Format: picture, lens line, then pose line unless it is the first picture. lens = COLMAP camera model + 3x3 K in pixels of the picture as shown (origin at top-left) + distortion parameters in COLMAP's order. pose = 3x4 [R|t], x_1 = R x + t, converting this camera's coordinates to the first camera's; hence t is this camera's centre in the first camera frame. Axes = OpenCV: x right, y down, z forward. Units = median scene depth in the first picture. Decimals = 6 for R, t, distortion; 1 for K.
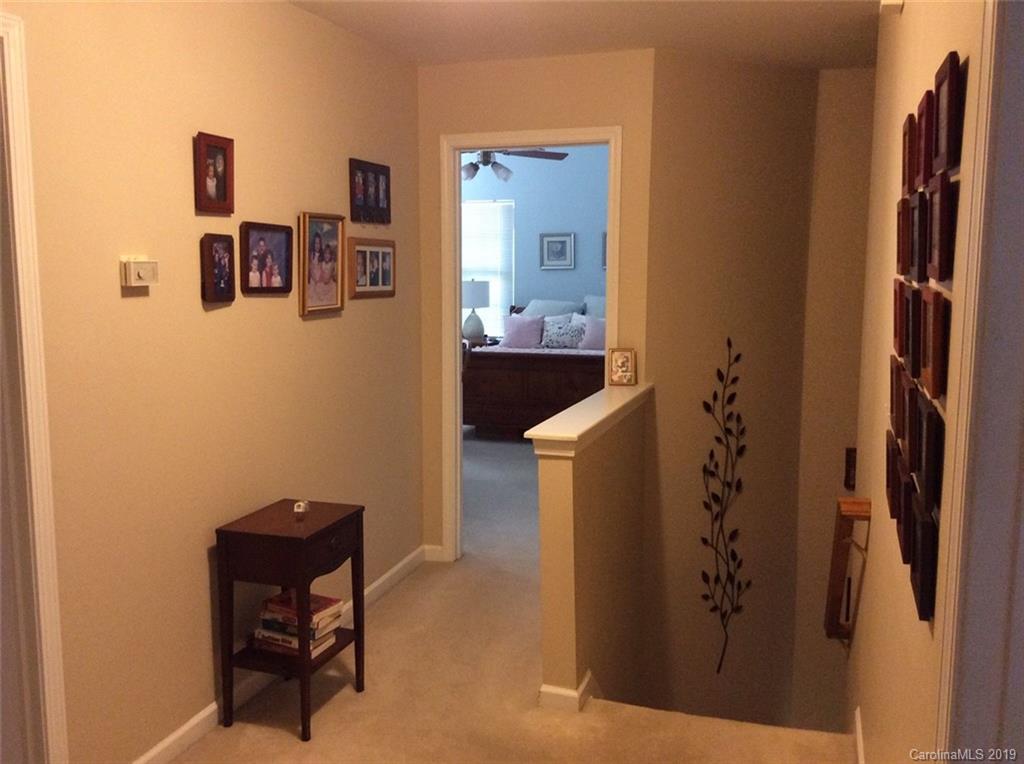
lens RADIAL K [[955.7, 0, 513.8], [0, 955.7, 380.6], [0, 0, 1]] dist [0.060731, 0.000000]
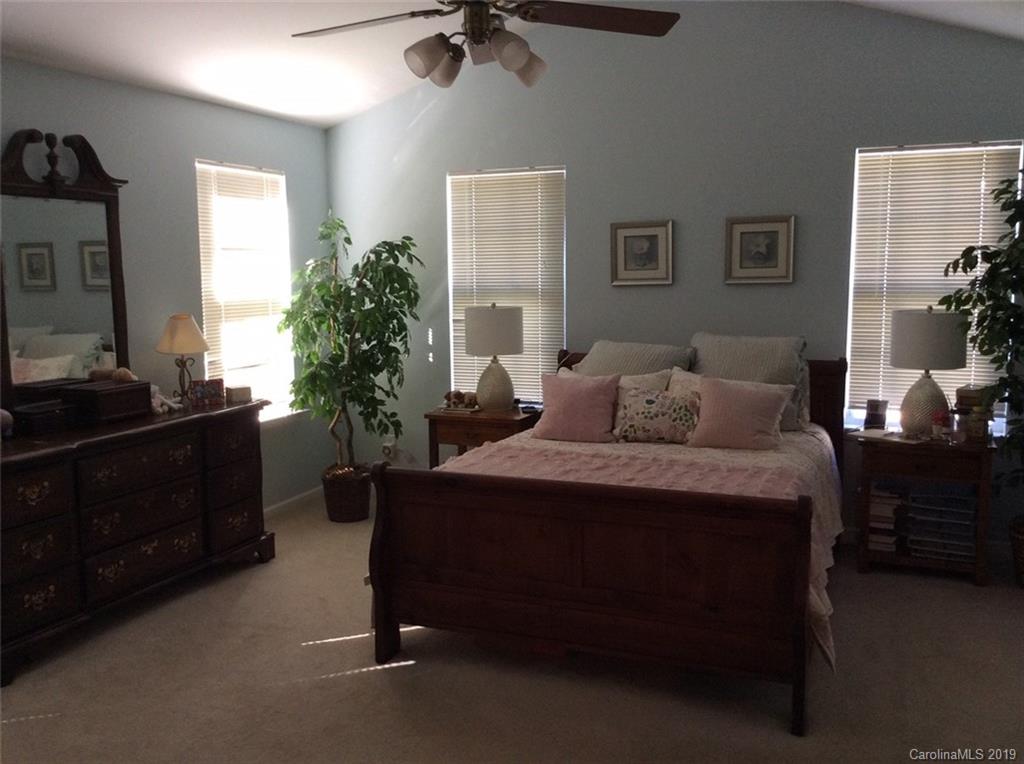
lens RADIAL K [[955.7, 0, 510.6], [0, 955.7, 385.6], [0, 0, 1]] dist [0.060731, 0.000000]
pose [[0.996906, -0.002320, -0.078567, 0.013000], [0.002084, 0.999993, -0.003086, -0.057565], [0.078574, 0.002913, 0.996904, 0.443630]]
